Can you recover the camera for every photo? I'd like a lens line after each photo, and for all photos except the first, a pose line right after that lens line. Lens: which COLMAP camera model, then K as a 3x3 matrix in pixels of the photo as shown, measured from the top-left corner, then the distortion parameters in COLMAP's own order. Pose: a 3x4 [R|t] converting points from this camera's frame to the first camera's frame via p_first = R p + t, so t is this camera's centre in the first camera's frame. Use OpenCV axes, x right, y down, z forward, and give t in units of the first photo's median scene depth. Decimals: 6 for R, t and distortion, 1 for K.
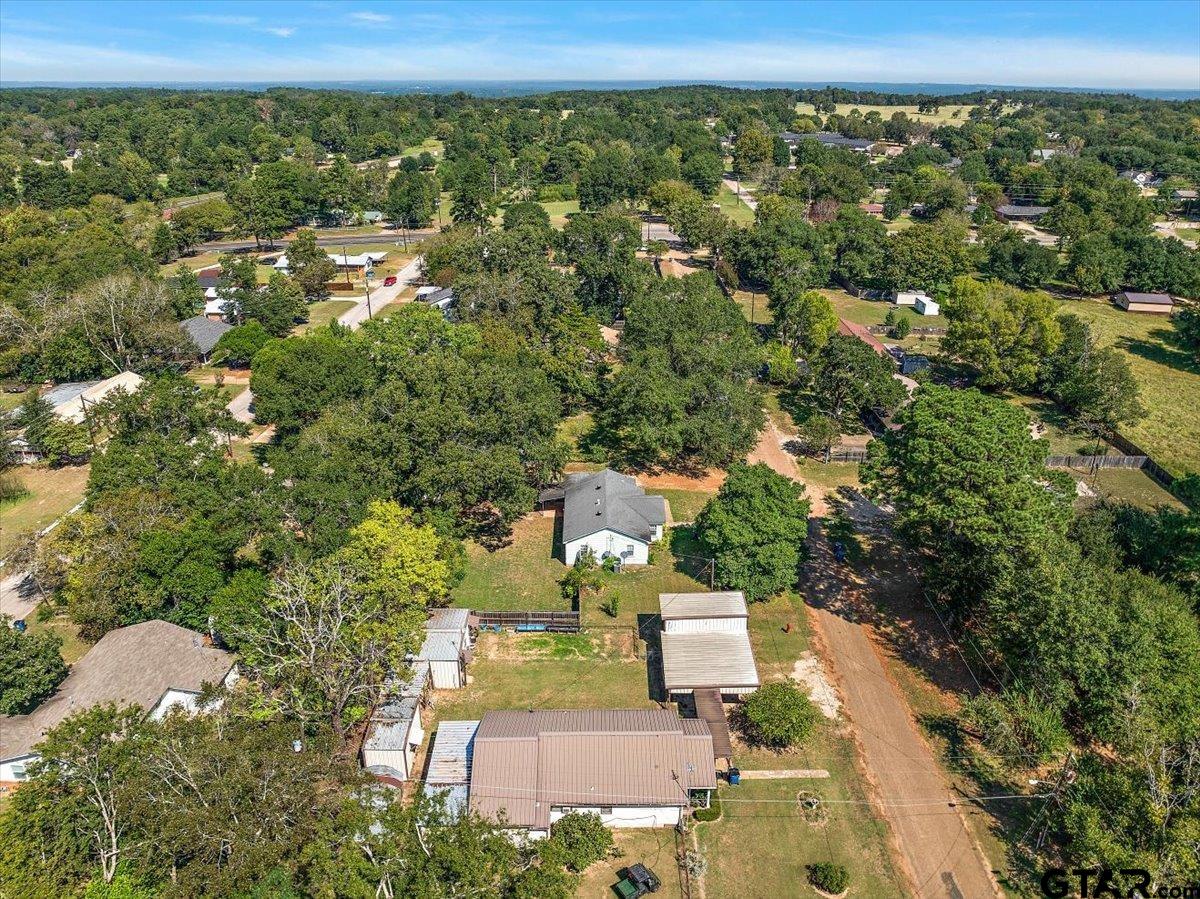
lens RADIAL K [[858.4, 0, 598.9], [0, 858.4, 458.4], [0, 0, 1]] dist [-0.039011, 0.001728]
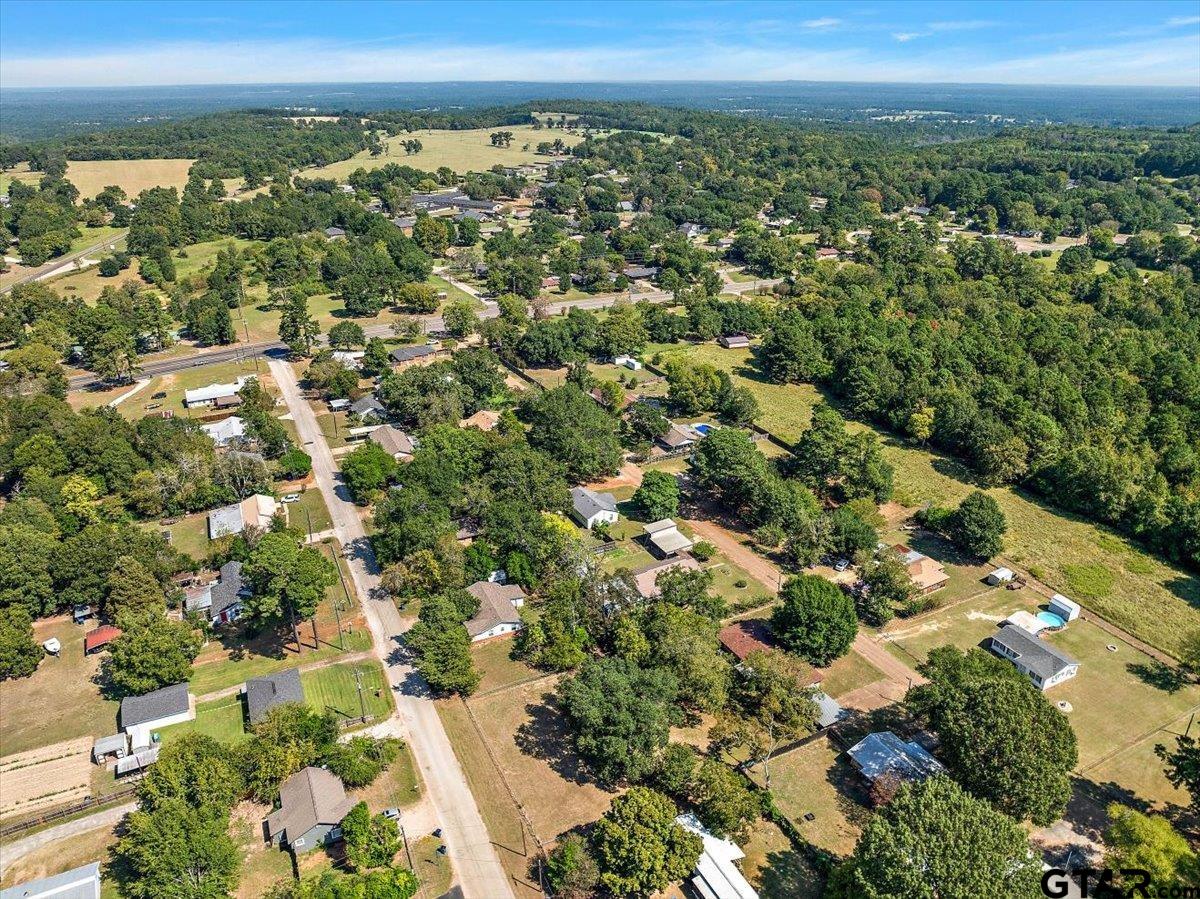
lens RADIAL K [[873.1, 0, 603.5], [0, 873.1, 445.3], [0, 0, 1]] dist [-0.007732, -0.053329]
pose [[0.878920, -0.192255, 0.436507, -0.828955], [0.200285, 0.979336, 0.028058, -0.132373], [-0.432881, 0.062765, 0.899263, -0.986205]]
